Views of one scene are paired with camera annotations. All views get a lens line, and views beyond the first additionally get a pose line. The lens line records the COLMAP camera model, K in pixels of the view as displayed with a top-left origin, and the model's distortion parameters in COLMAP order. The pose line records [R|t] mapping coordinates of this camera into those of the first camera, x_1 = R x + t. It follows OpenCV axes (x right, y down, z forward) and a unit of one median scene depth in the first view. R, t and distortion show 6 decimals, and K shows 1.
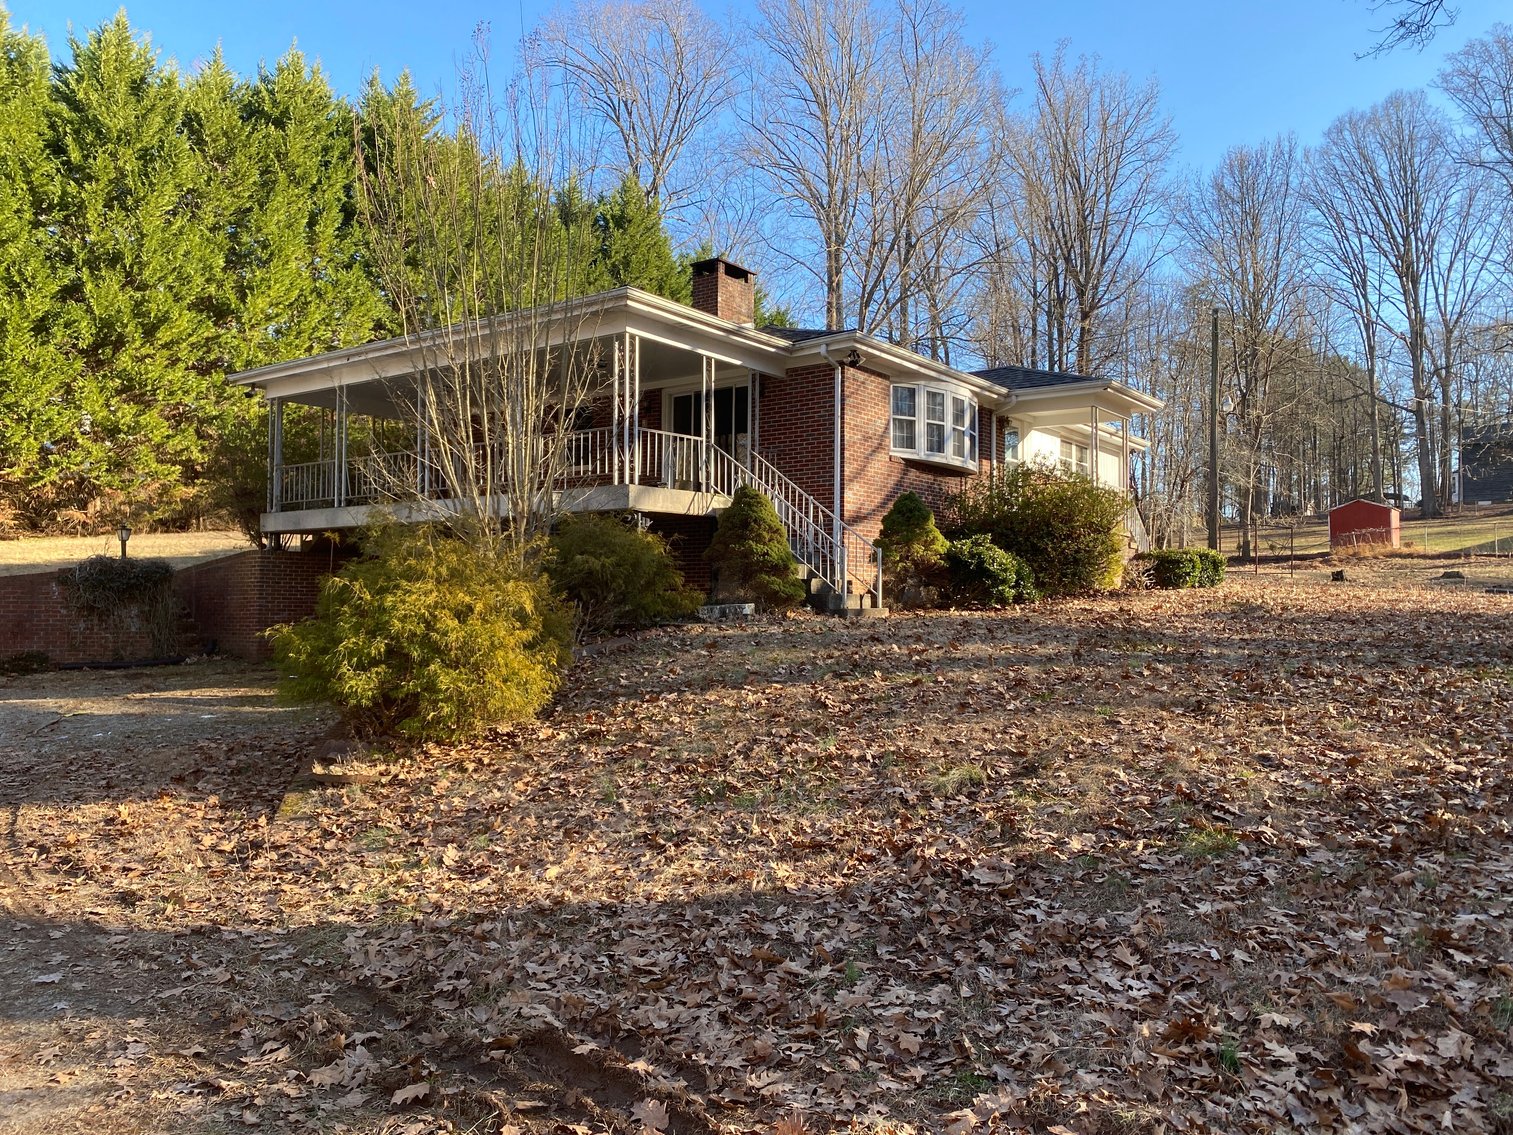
lens RADIAL K [[1158.0, 0, 756.5], [0, 1158.0, 567.5], [0, 0, 1]] dist [0.023843, -0.002945]
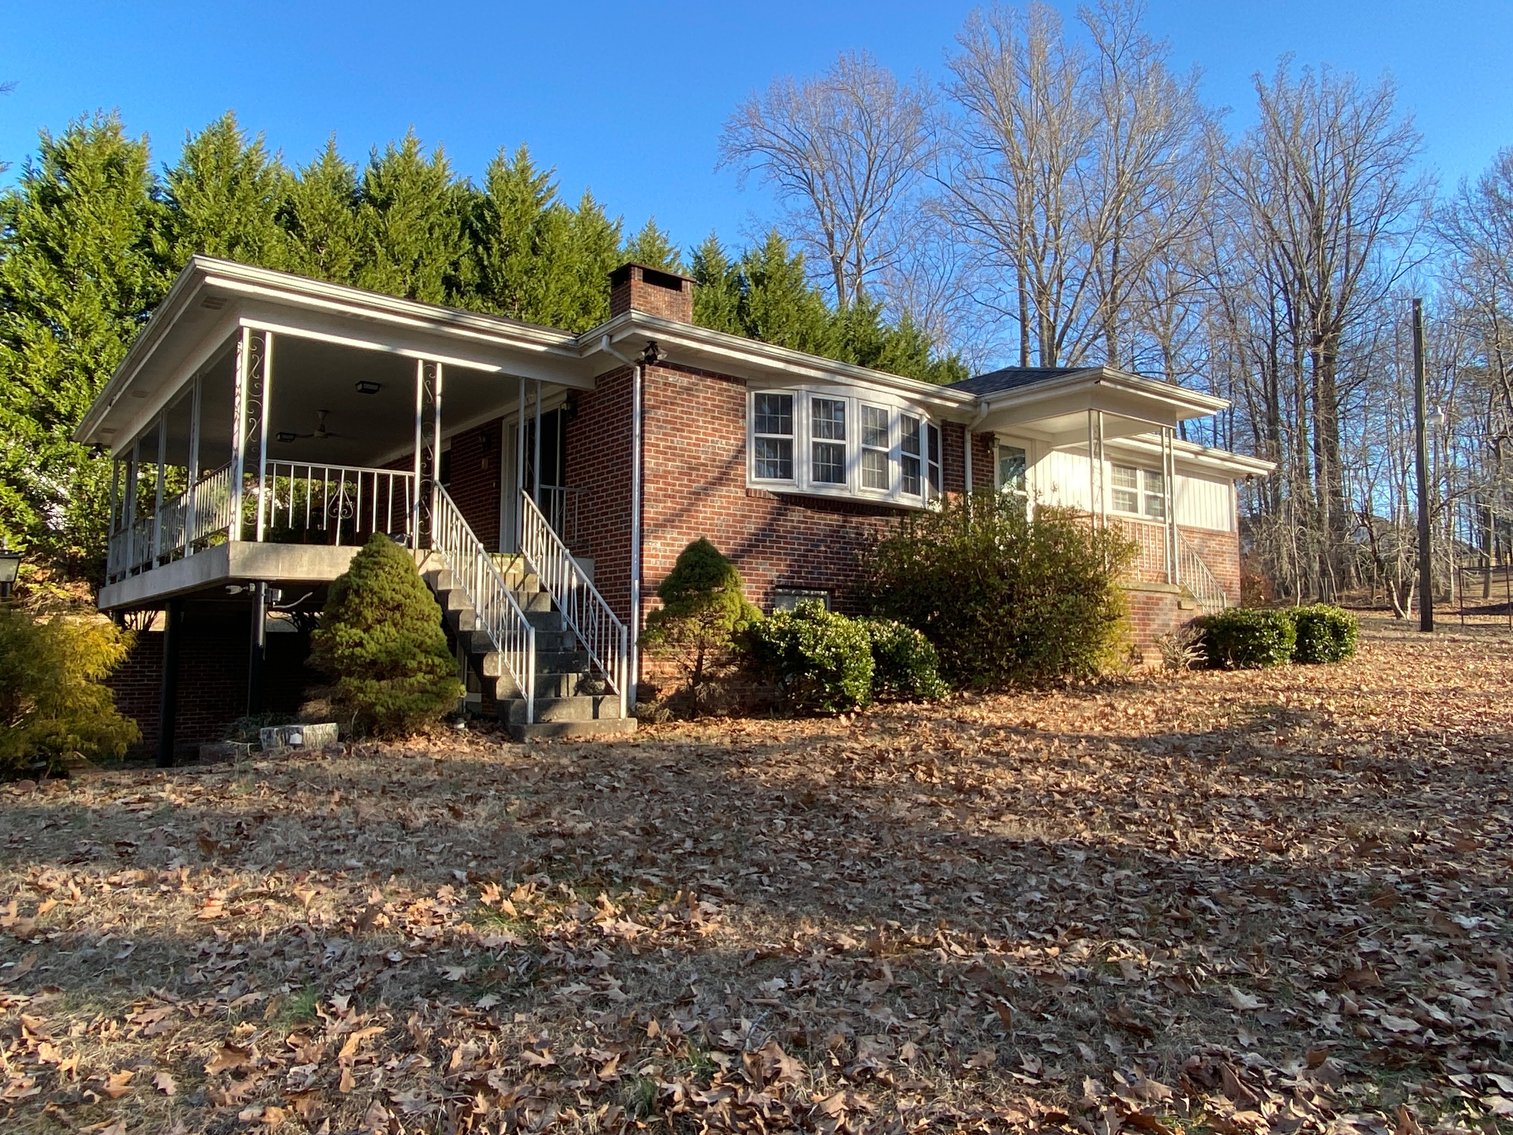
lens RADIAL K [[1051.3, 0, 756.5], [0, 1051.3, 567.5], [0, 0, 1]] dist [0.049446, -0.042490]
pose [[0.966133, -0.026069, -0.256725, 0.188558], [0.013866, 0.998691, -0.049229, -0.010410], [0.257672, 0.044002, 0.965230, 0.245368]]
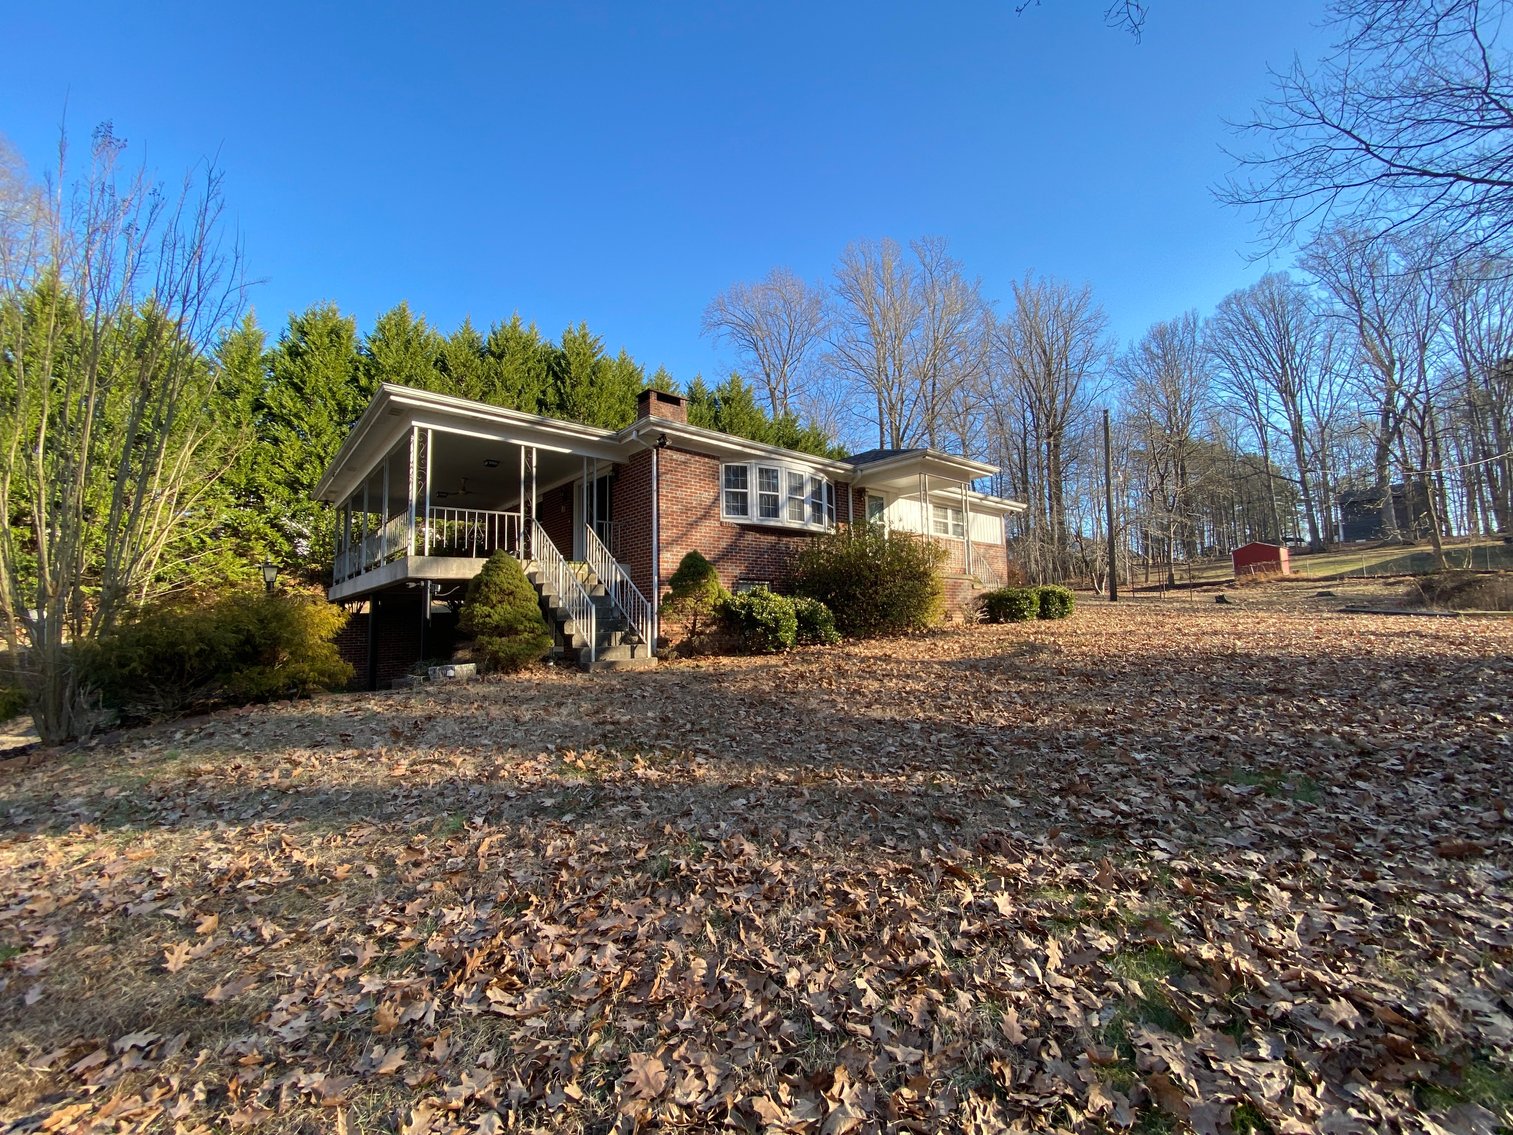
lens RADIAL K [[620.1, 0, 751.8], [0, 620.1, 574.8], [0, 0, 1]] dist [0.044902, -0.037205]
pose [[0.974888, -0.039933, -0.219086, 0.188657], [0.030959, 0.998541, -0.044245, -0.007365], [0.220534, 0.036351, 0.974702, 0.246262]]
